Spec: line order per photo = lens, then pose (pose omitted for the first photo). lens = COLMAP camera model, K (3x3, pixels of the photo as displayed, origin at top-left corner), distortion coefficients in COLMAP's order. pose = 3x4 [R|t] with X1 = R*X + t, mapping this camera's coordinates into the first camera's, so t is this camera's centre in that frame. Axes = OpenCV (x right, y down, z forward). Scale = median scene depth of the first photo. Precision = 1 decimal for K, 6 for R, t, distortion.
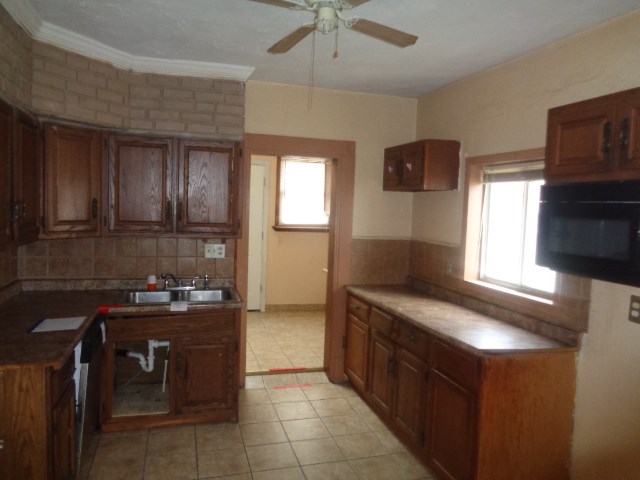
lens RADIAL K [[479.6, 0, 320.0], [0, 479.6, 240.0], [0, 0, 1]] dist [0.003370, -0.002643]
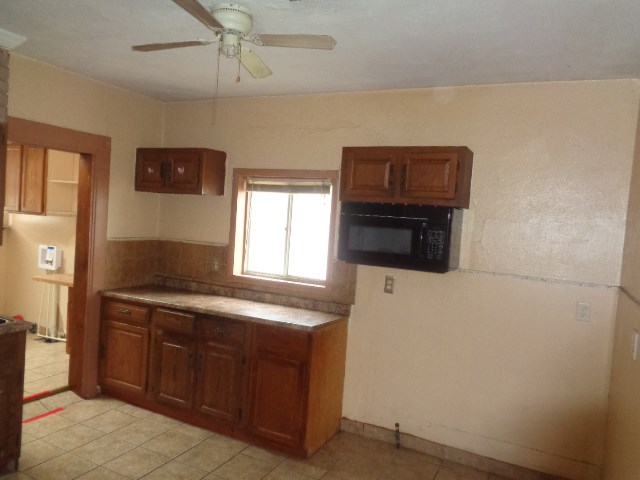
lens RADIAL K [[479.6, 0, 320.0], [0, 479.6, 240.0], [0, 0, 1]] dist [0.003370, -0.002643]
pose [[0.689044, -0.025461, 0.724272, -0.389307], [0.013046, 0.999656, 0.022731, -0.023569], [-0.724602, -0.006214, 0.689140, 0.060511]]
